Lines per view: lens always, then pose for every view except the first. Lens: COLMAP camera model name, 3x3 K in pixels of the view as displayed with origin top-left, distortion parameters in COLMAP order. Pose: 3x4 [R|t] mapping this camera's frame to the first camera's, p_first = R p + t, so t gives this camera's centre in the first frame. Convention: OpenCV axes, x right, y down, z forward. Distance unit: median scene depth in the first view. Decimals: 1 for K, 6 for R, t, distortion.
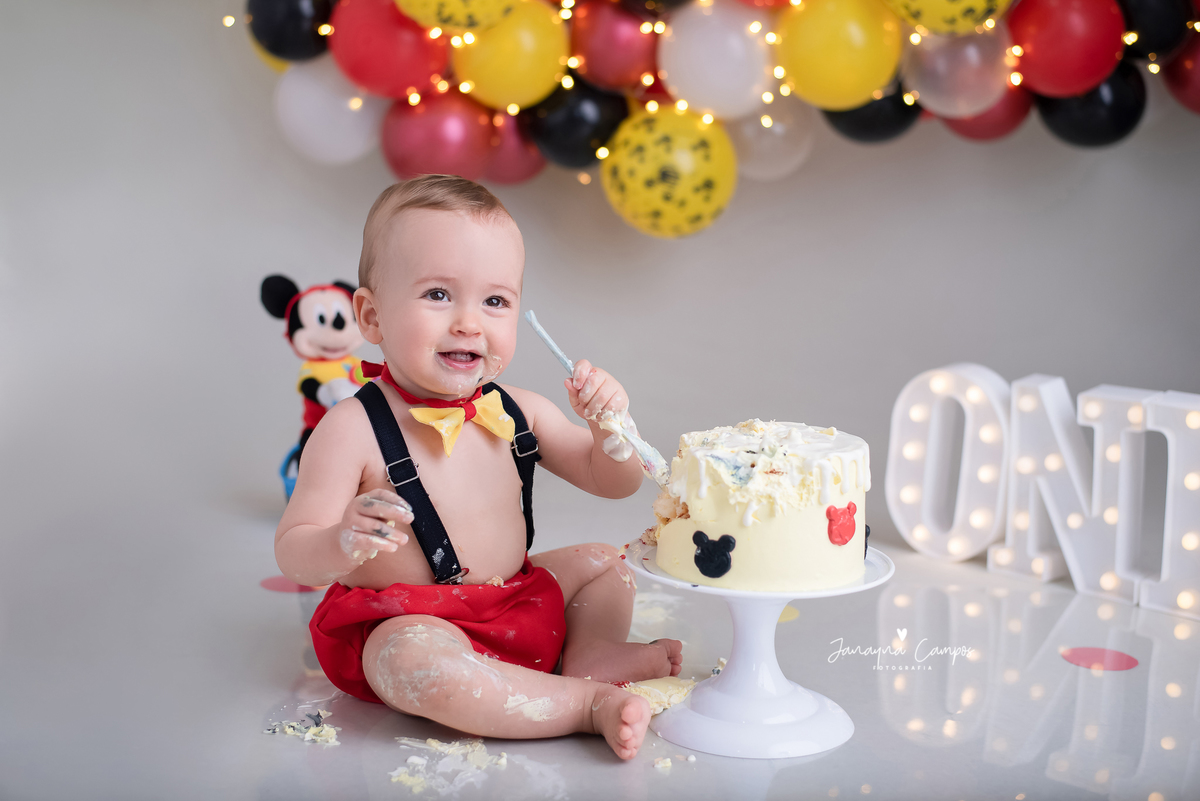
lens RADIAL K [[1793.8, 0, 569.1], [0, 1793.8, 423.2], [0, 0, 1]] dist [-0.118697, 0.041988]
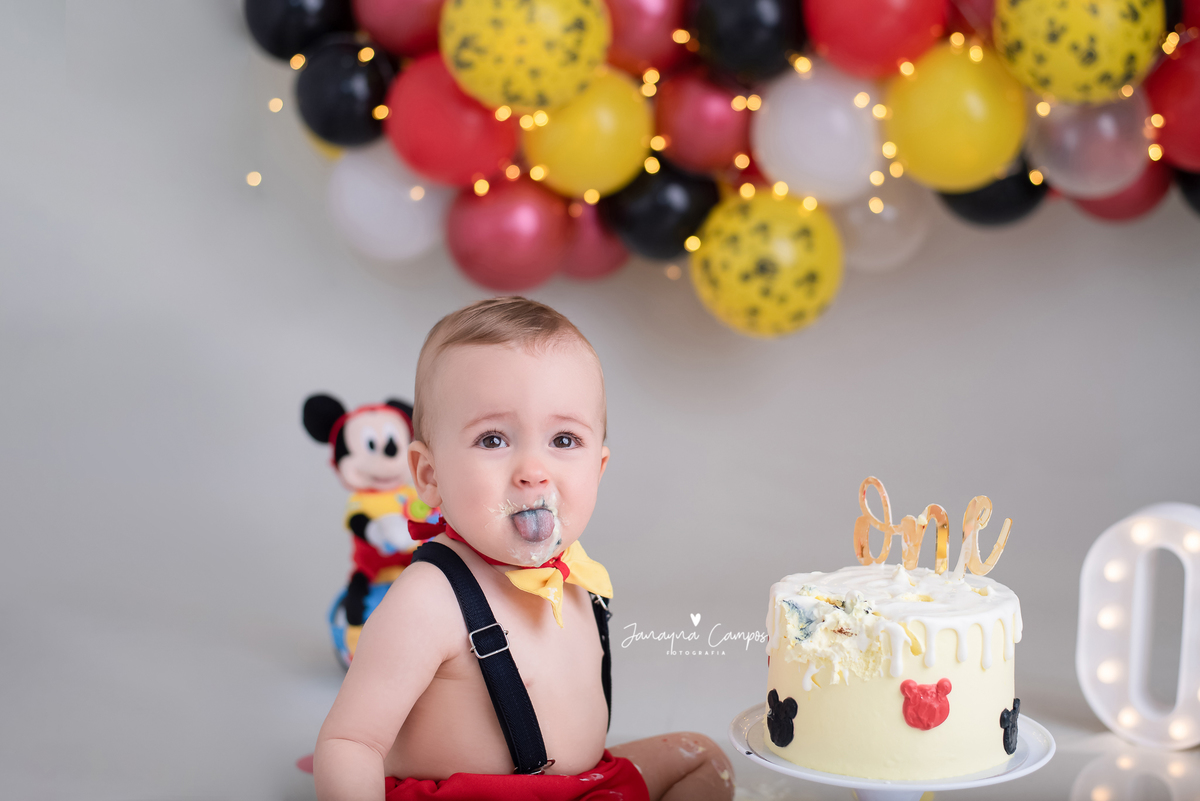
lens RADIAL K [[1776.2, 0, 621.2], [0, 1776.2, 440.9], [0, 0, 1]] dist [-0.134776, 0.021031]
pose [[0.999549, -0.016692, -0.024964, 0.003881], [0.015873, 0.999340, -0.032663, -0.025638], [0.025493, 0.032252, 0.999155, 0.124051]]
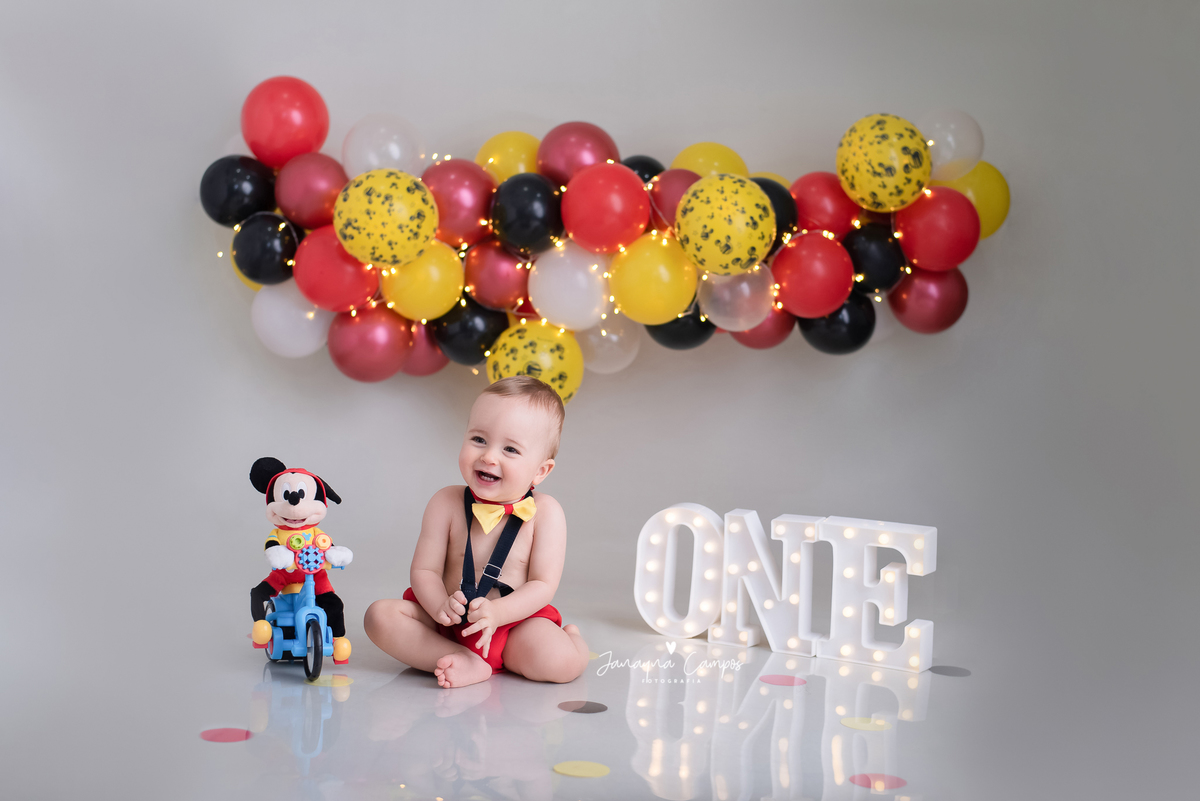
lens RADIAL K [[1776.2, 0, 621.2], [0, 1776.2, 440.9], [0, 0, 1]] dist [-0.134776, 0.021031]
pose [[0.997419, 0.013847, 0.070457, 0.027692], [-0.007012, 0.995323, -0.096345, 0.053034], [-0.071461, 0.095603, 0.992851, -0.399863]]
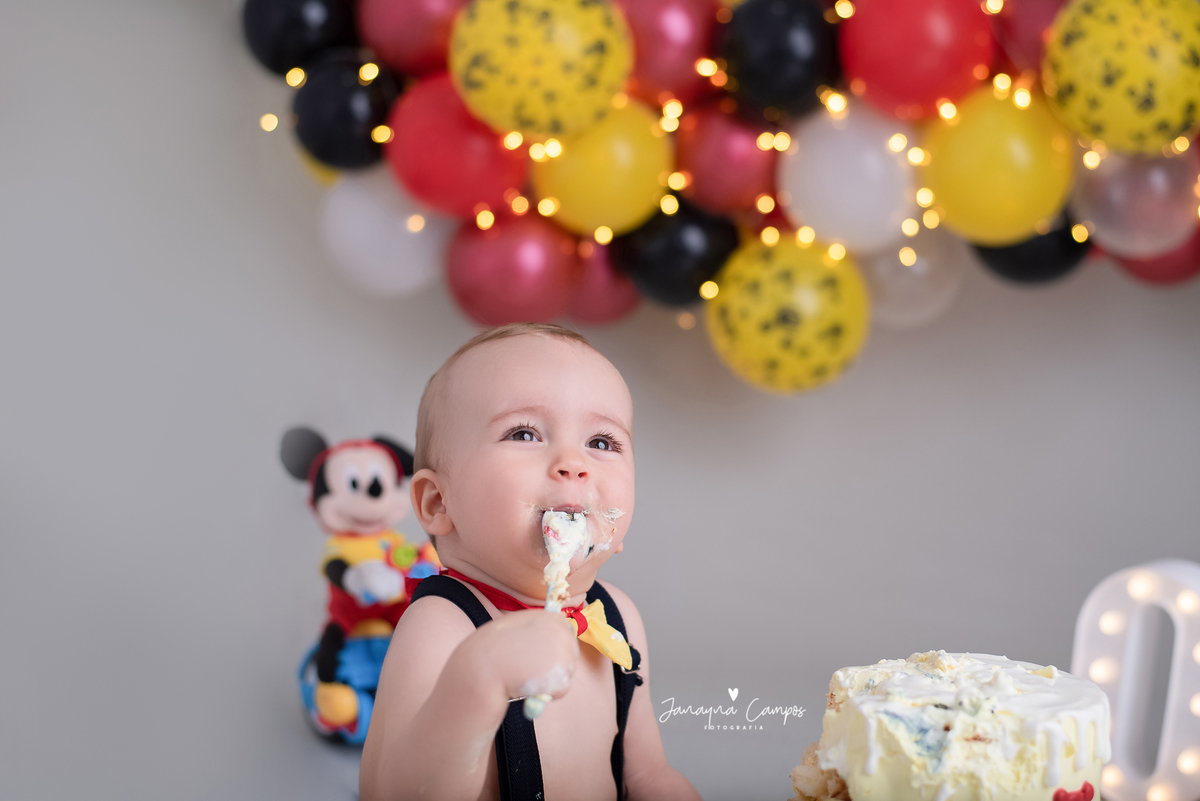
lens RADIAL K [[1799.8, 0, 633.6], [0, 1799.8, 400.9], [0, 0, 1]] dist [-0.123574, -0.006261]
pose [[0.999618, 0.025674, -0.010219, -0.006878], [-0.026557, 0.994784, -0.098482, -0.017049], [0.007637, 0.098716, 0.995086, 0.180504]]
